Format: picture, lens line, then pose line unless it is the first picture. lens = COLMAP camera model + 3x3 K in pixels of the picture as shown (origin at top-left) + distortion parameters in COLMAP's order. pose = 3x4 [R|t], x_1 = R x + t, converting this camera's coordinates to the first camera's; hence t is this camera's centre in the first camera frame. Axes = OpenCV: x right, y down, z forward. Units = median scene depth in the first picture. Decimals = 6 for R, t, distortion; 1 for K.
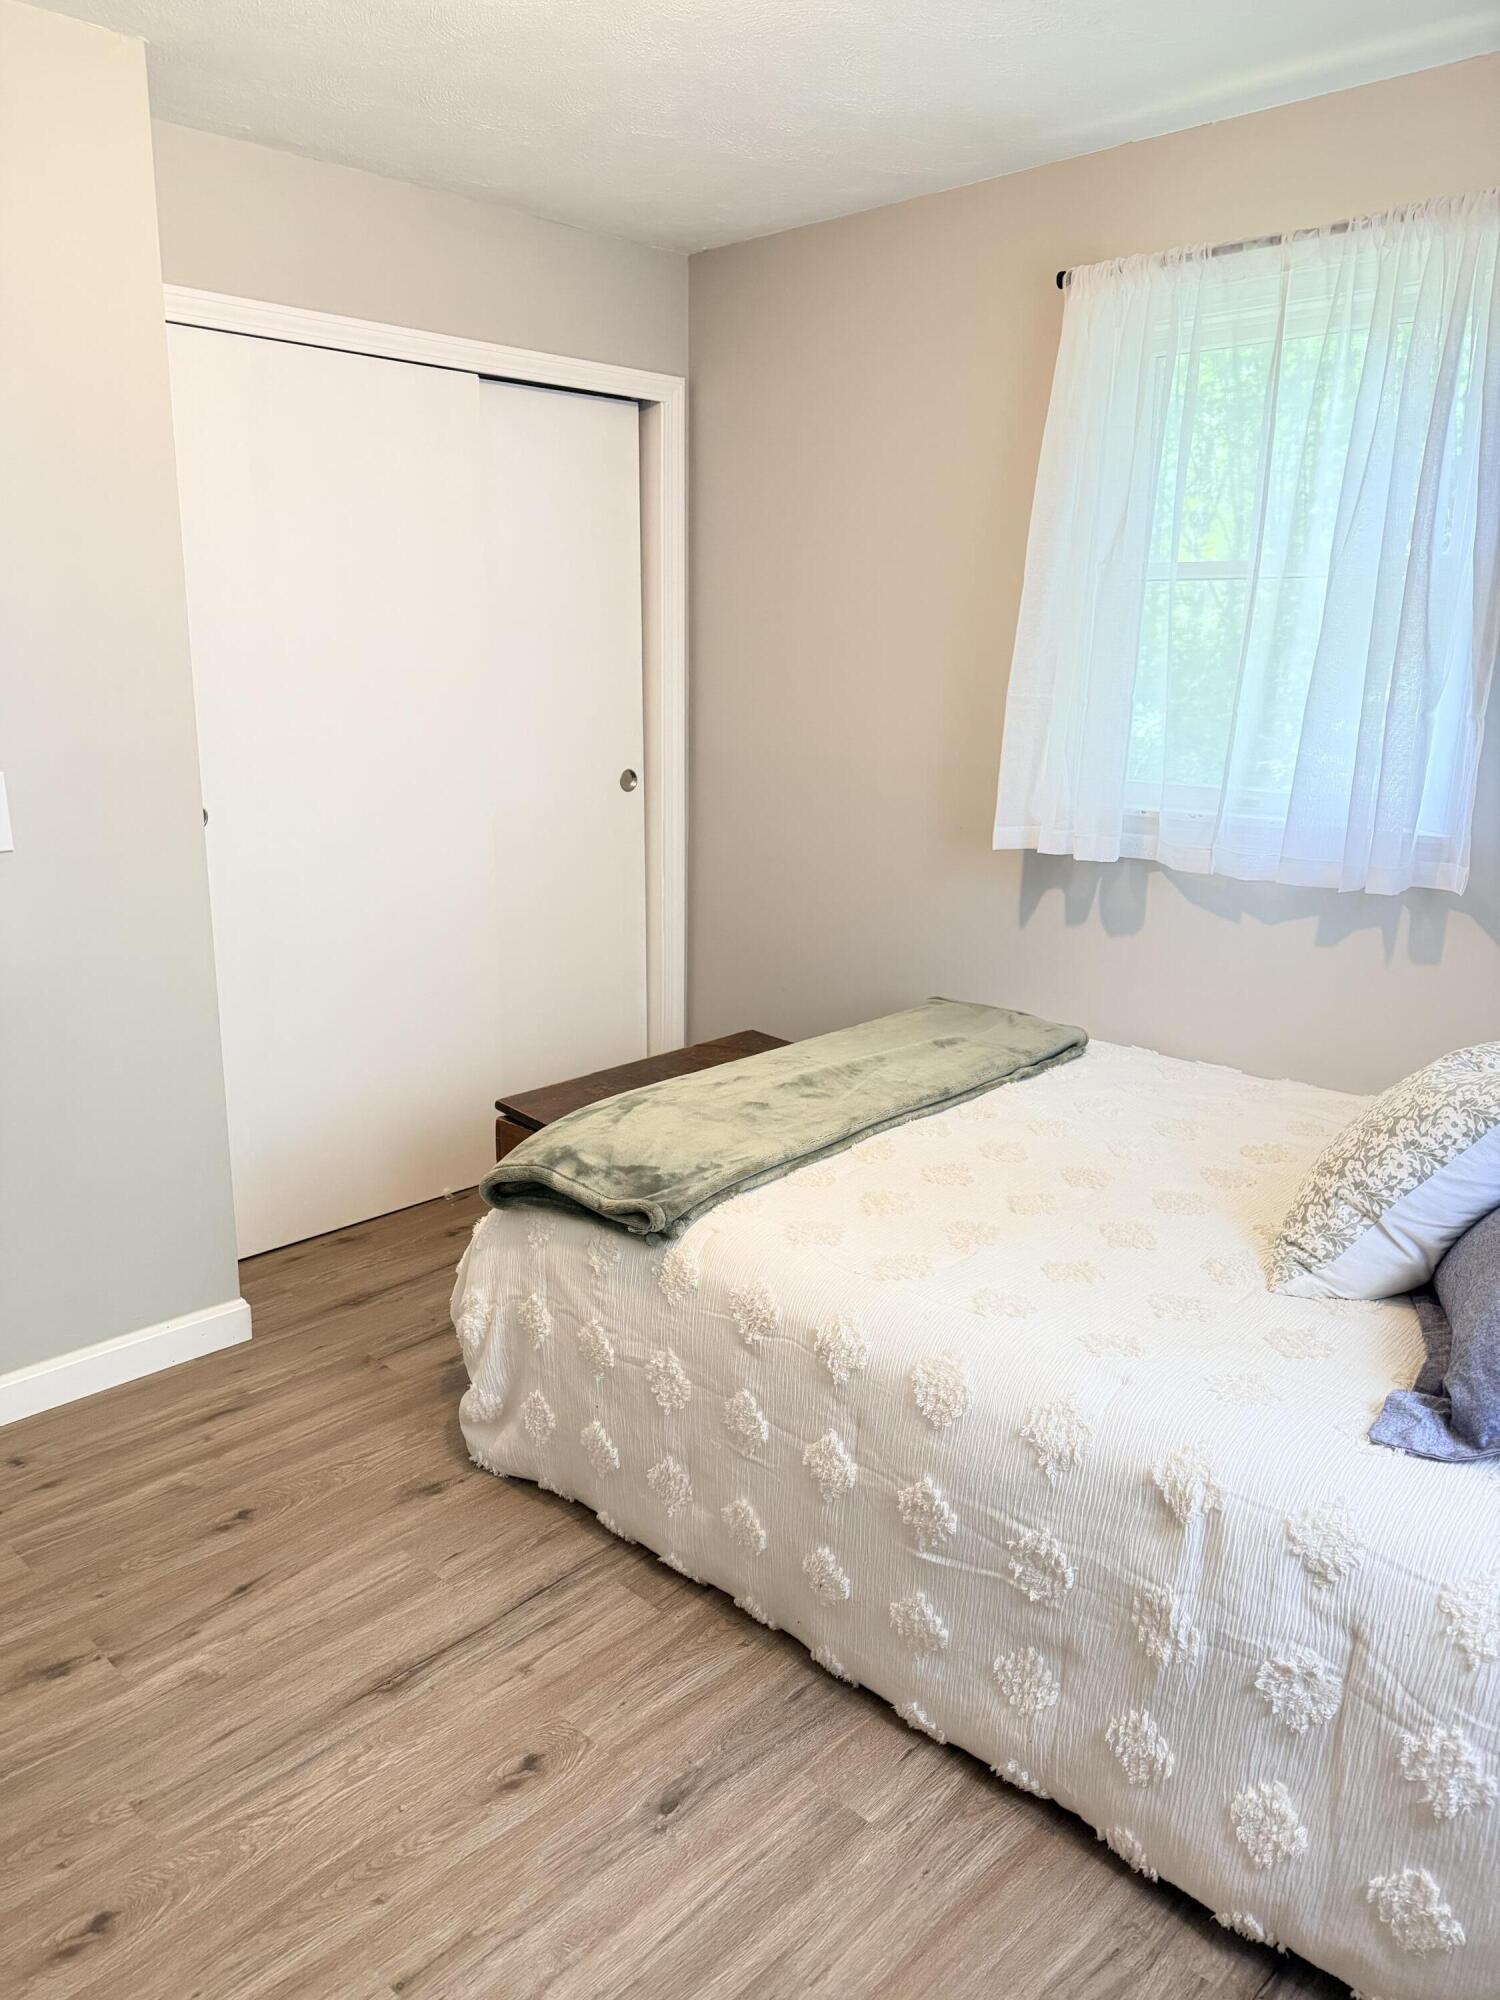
lens RADIAL K [[1392.7, 0, 733.6], [0, 1392.7, 998.7], [0, 0, 1]] dist [0.066348, -0.106579]
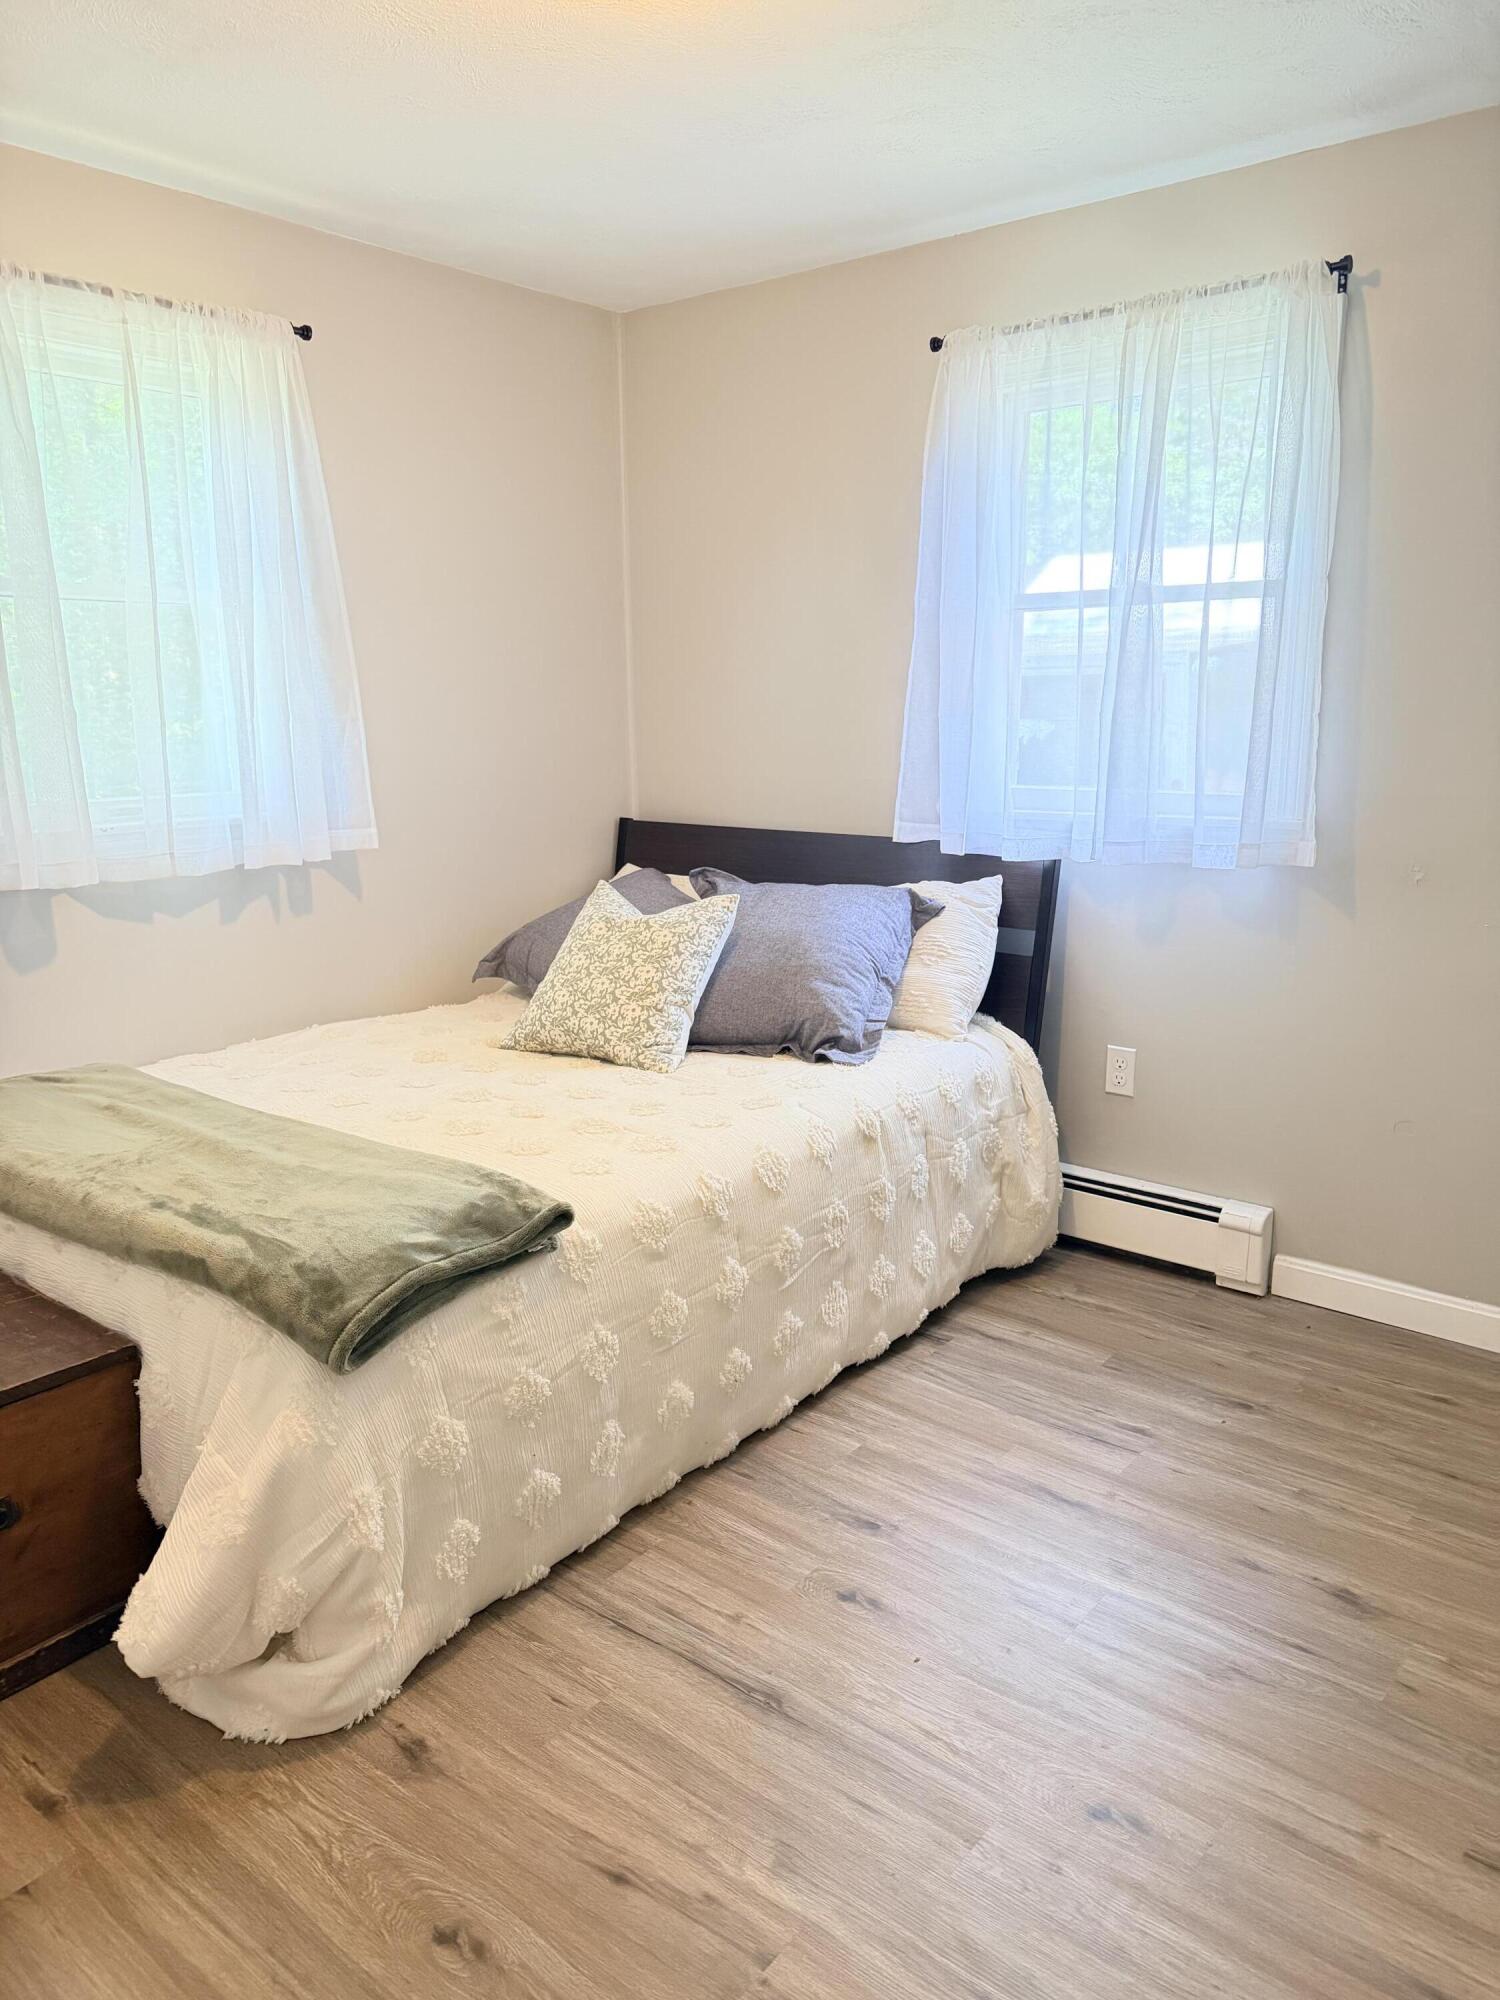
lens RADIAL K [[1392.7, 0, 733.6], [0, 1392.7, 998.7], [0, 0, 1]] dist [0.066348, -0.106579]
pose [[-0.067743, -0.228957, 0.971077, -1.084612], [0.255463, 0.936885, 0.238716, -0.215504], [-0.964443, 0.264245, -0.004978, 0.897311]]
